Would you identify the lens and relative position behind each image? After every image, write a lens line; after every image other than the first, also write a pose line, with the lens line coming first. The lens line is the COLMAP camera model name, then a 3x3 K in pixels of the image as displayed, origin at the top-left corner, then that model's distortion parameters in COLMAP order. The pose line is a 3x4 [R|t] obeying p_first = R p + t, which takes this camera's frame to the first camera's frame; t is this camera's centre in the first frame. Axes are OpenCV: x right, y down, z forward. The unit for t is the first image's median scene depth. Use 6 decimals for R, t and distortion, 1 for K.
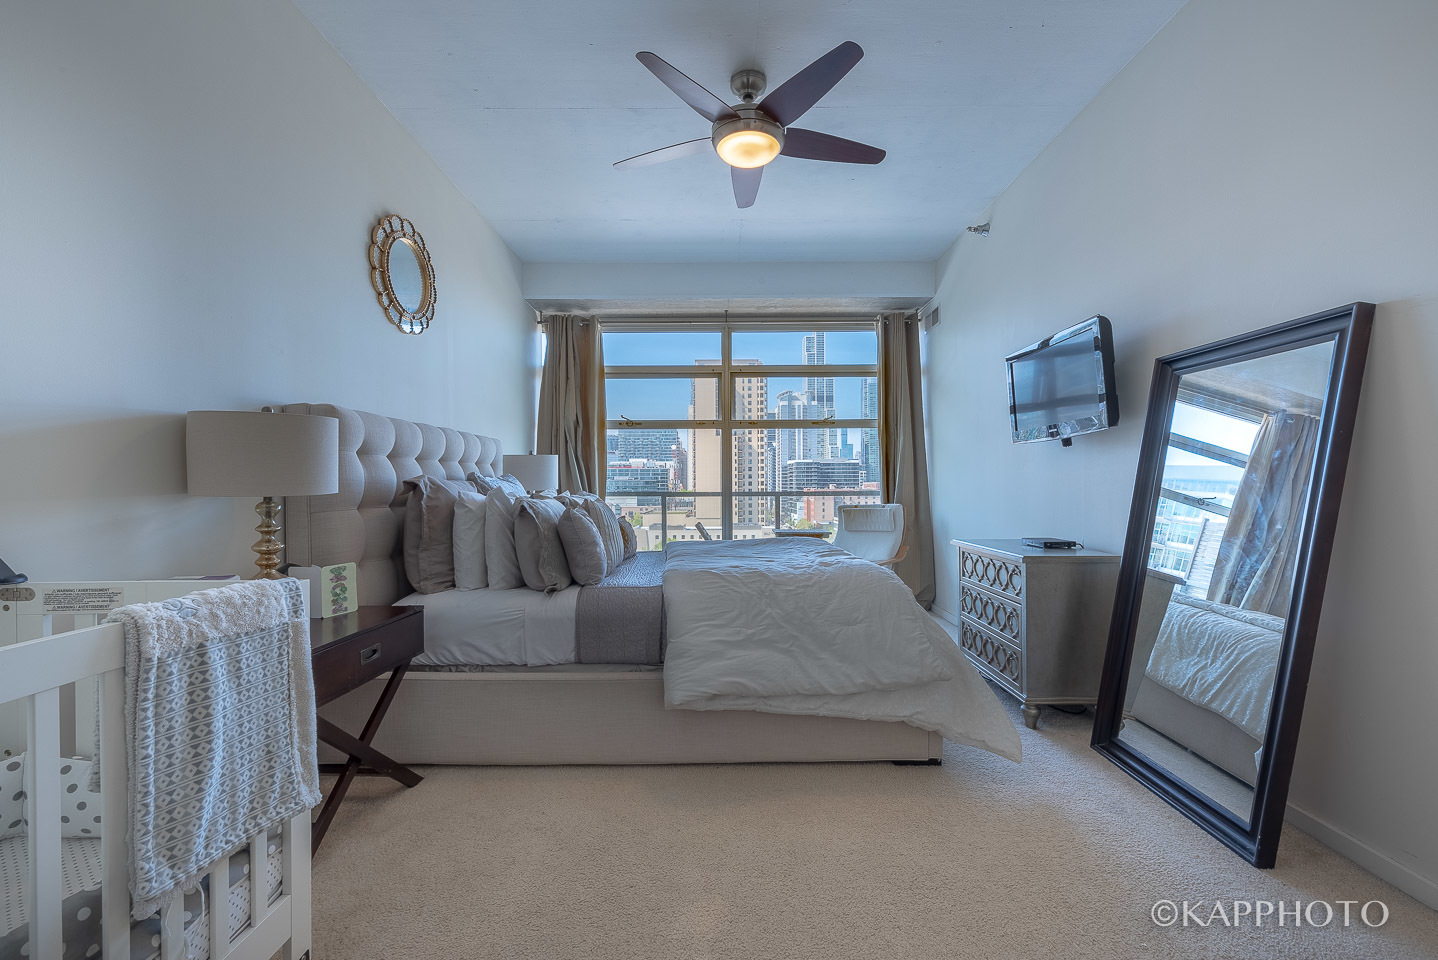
lens RADIAL K [[601.1, 0, 809.1], [0, 601.1, 486.8], [0, 0, 1]] dist [0.027516, -0.014156]
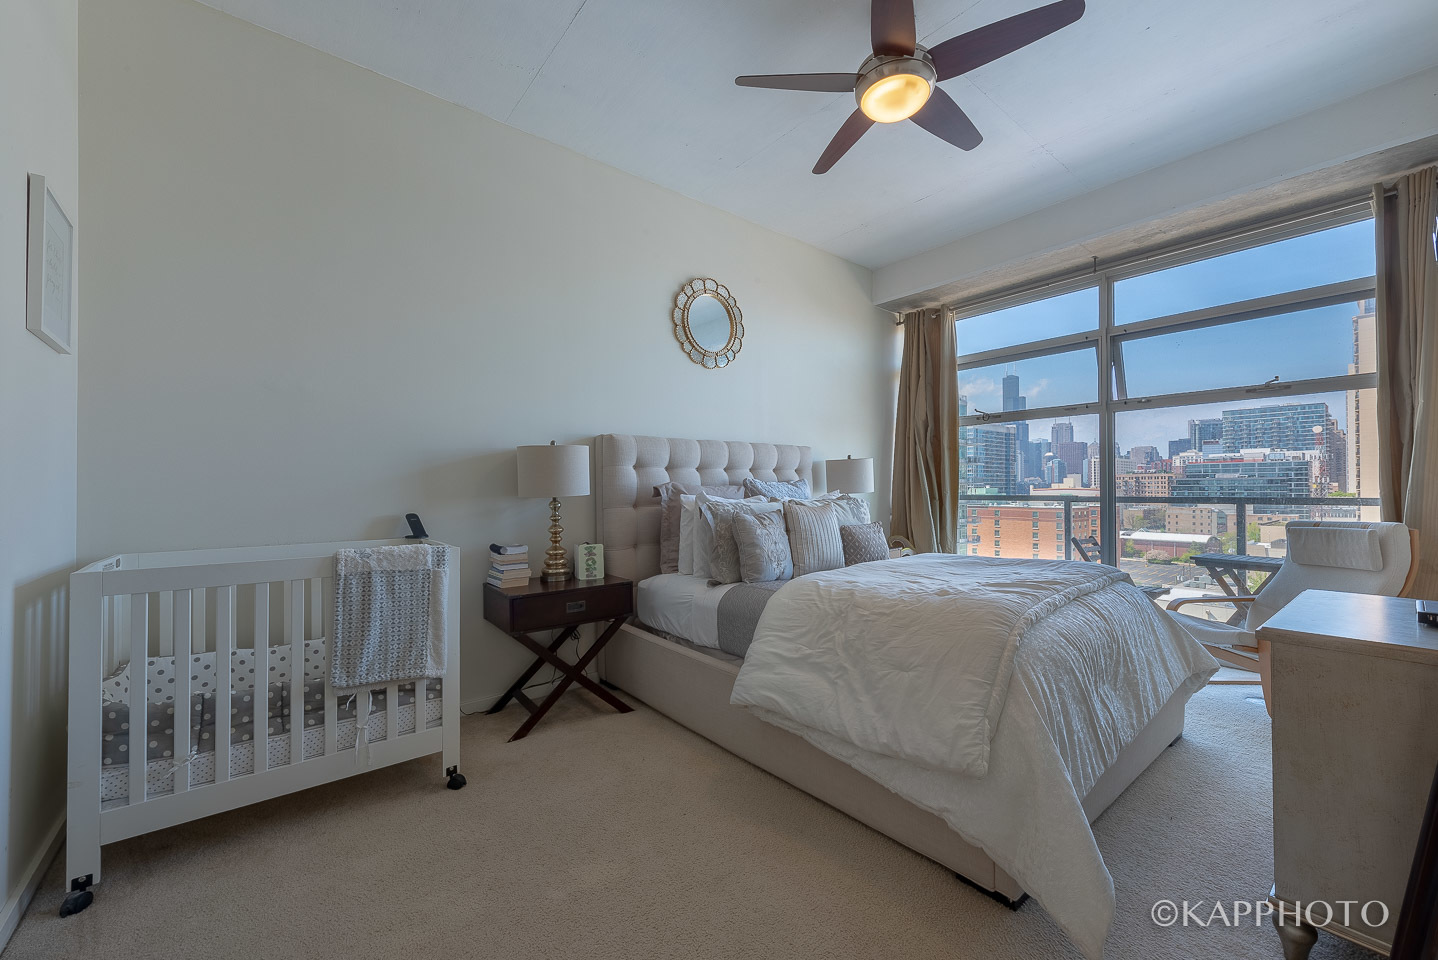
lens RADIAL K [[662.6, 0, 711.9], [0, 662.6, 487.0], [0, 0, 1]] dist [0.014412, -0.008757]
pose [[0.567756, -0.001416, -0.823195, 0.500249], [0.000971, 0.999999, -0.001051, -0.006307], [0.823196, -0.000202, 0.567757, 0.238802]]
